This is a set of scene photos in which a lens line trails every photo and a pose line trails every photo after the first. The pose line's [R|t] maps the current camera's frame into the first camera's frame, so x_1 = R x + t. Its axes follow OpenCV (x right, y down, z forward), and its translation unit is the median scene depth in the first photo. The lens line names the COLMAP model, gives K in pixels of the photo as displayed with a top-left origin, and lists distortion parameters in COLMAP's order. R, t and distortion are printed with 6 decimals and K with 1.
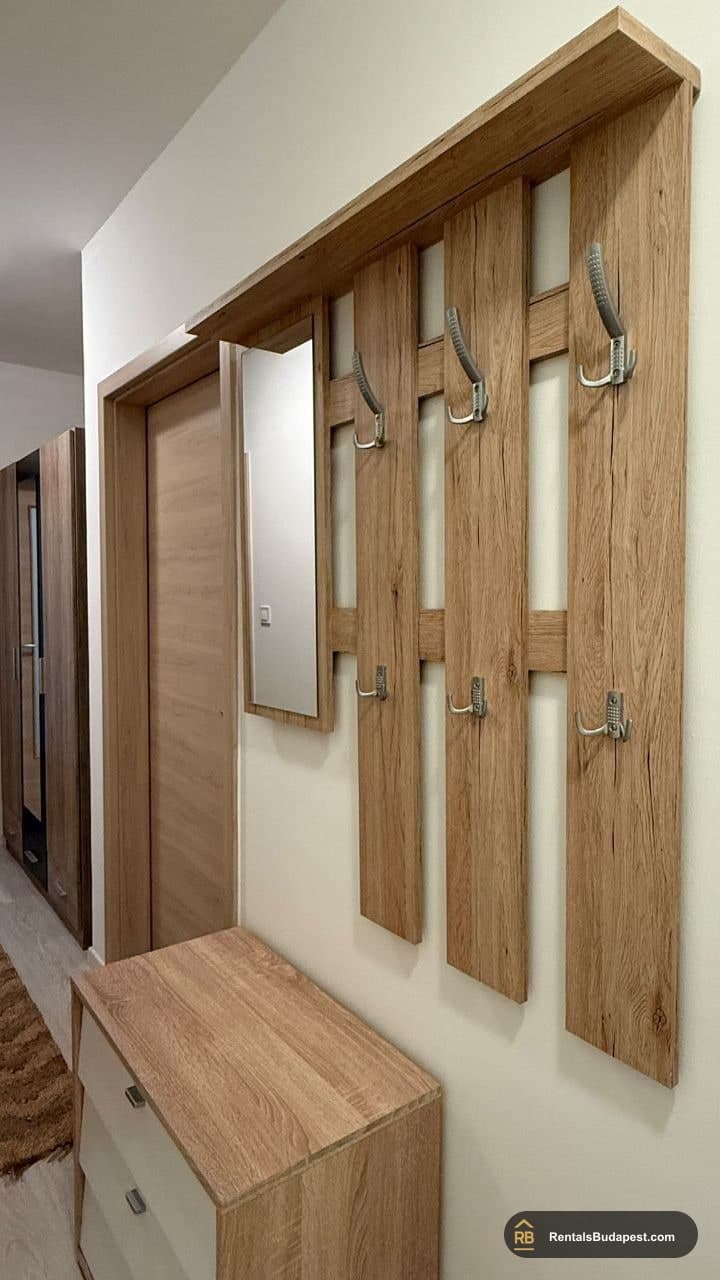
lens RADIAL K [[736.5, 0, 360.0], [0, 736.5, 640.0], [0, 0, 1]] dist [-0.000106, 0.001189]
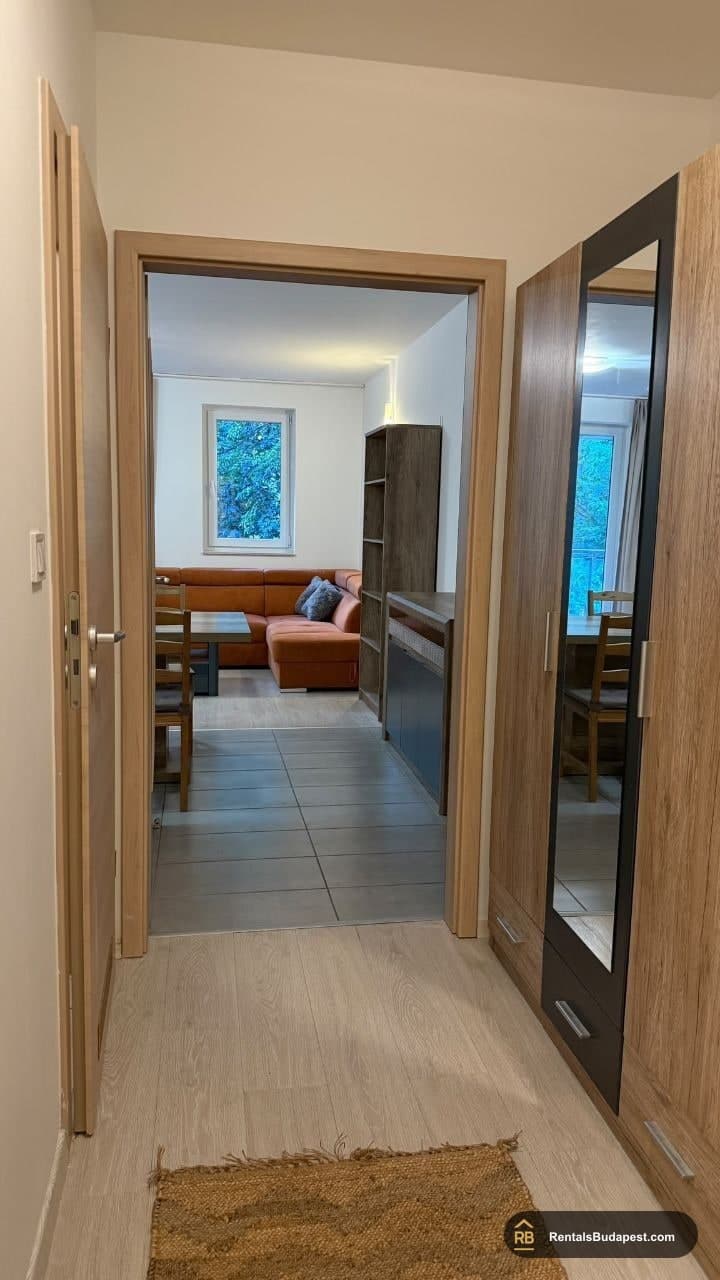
lens RADIAL K [[901.2, 0, 360.0], [0, 901.2, 640.0], [0, 0, 1]] dist [0.054796, -0.104338]
pose [[0.891215, 0.073095, -0.447653, -0.945766], [-0.045275, 0.996337, 0.072550, -0.028927], [0.451316, -0.044390, 0.891260, 1.141799]]
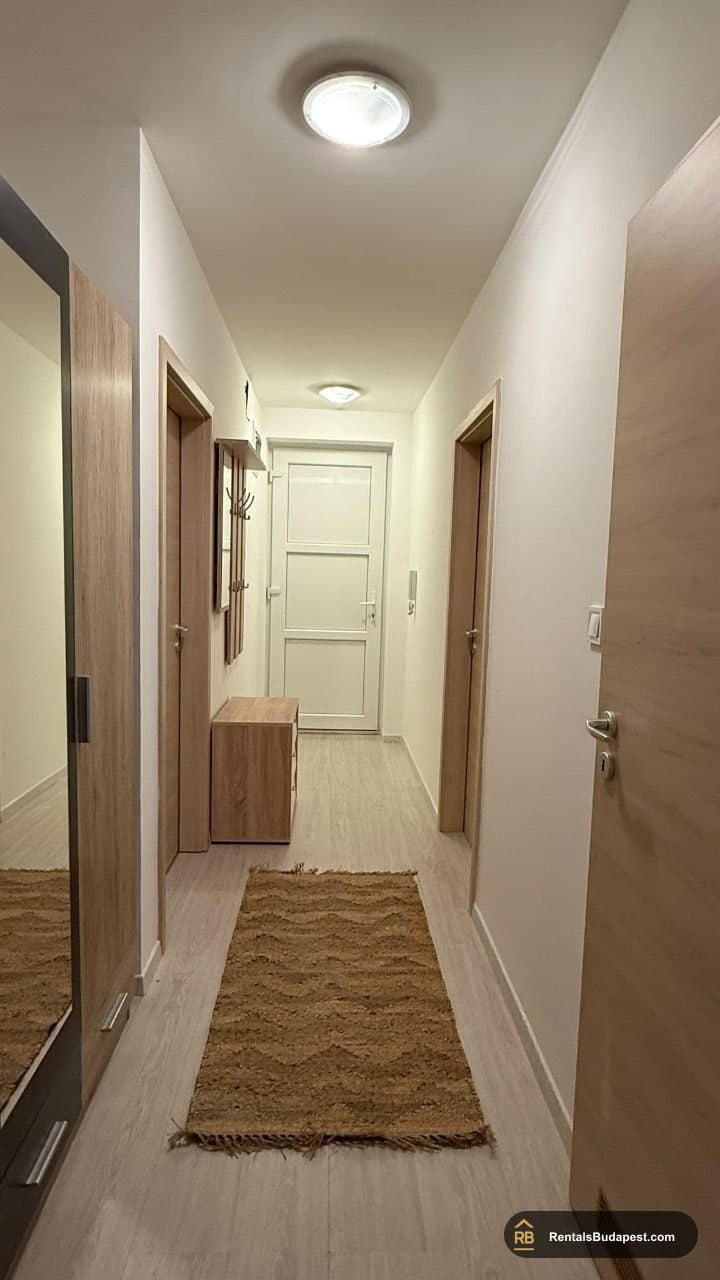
lens RADIAL K [[705.7, 0, 360.0], [0, 705.7, 640.0], [0, 0, 1]] dist [0.000708, 0.000253]
pose [[-0.825289, -0.088651, 0.557709, -2.434340], [0.001153, 0.987334, 0.158649, -0.227889], [-0.564710, 0.131575, -0.814734, 3.604912]]
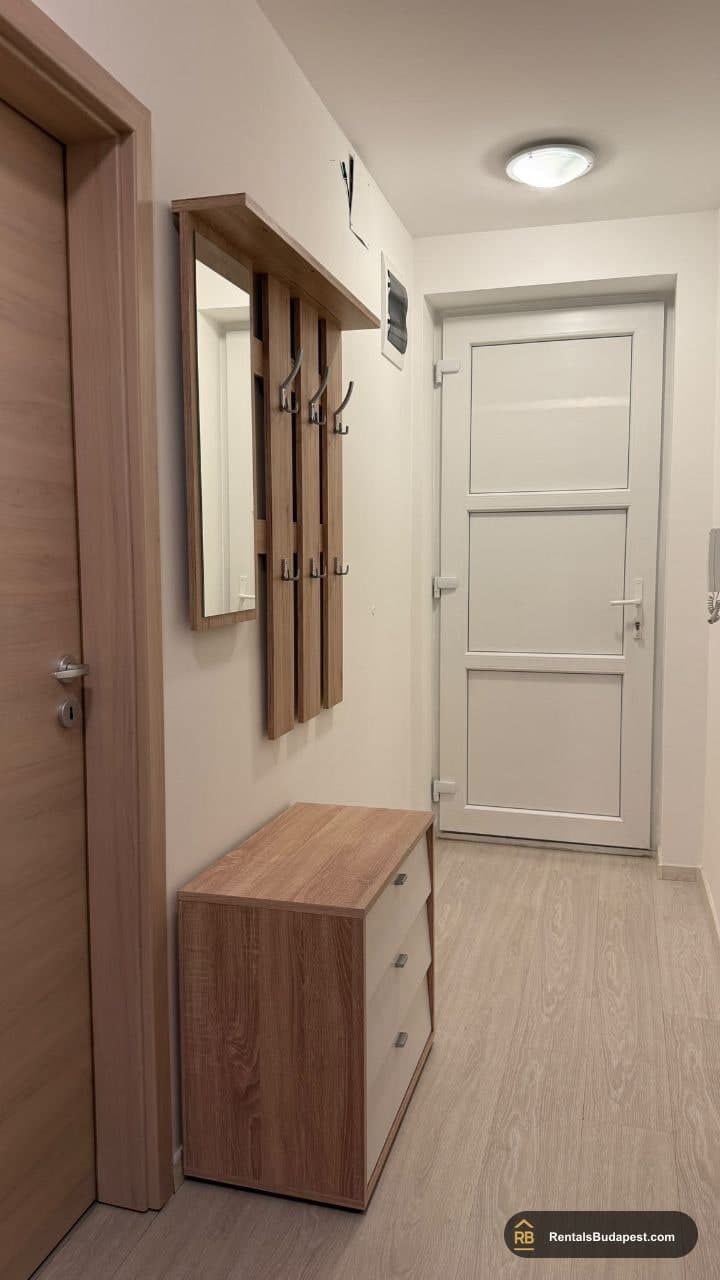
lens RADIAL K [[901.2, 0, 360.0], [0, 901.2, 640.0], [0, 0, 1]] dist [0.054796, -0.104338]
pose [[-0.603704, -0.075125, 0.793661, -1.692709], [0.053285, 0.989521, 0.134196, -0.043528], [-0.795426, 0.123304, -0.593375, 2.184002]]
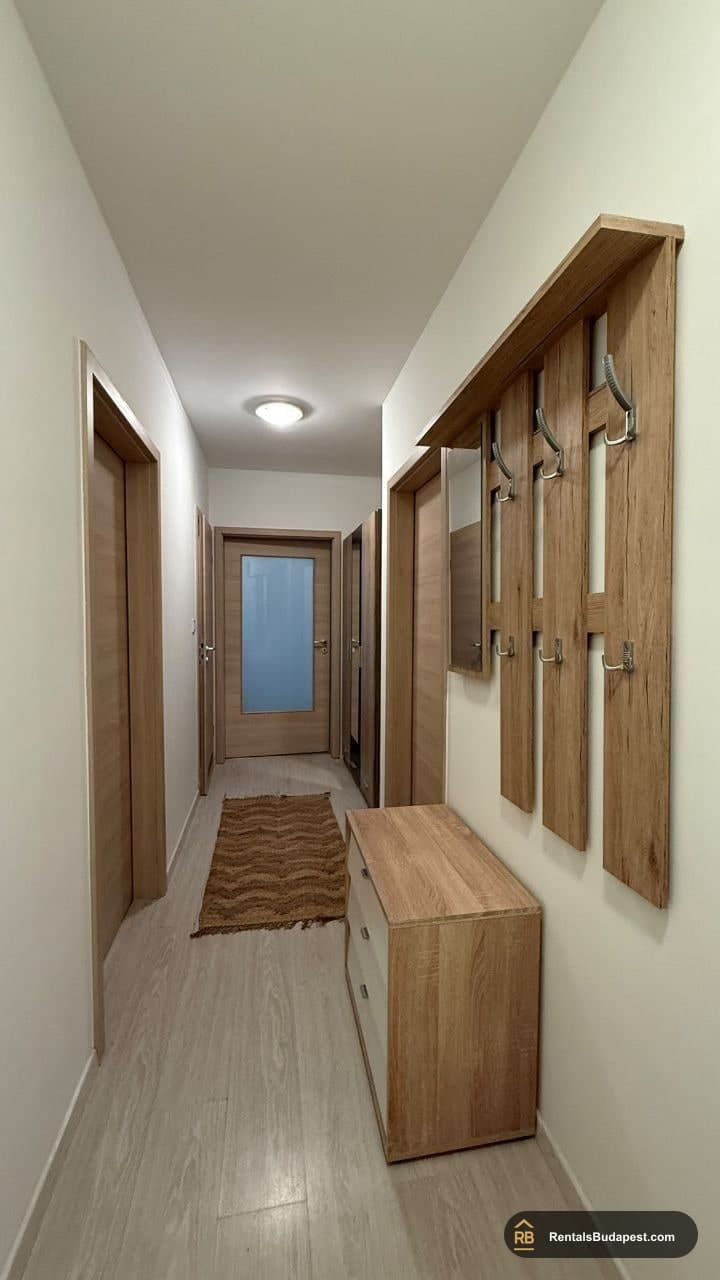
lens RADIAL K [[508.8, 0, 360.0], [0, 508.8, 640.0], [0, 0, 1]] dist [0.000854, 0.000042]
pose [[0.896541, 0.016511, -0.442654, 0.244348], [-0.025489, 0.999572, -0.014343, 0.074730], [0.442228, 0.024142, 0.896578, -0.146031]]
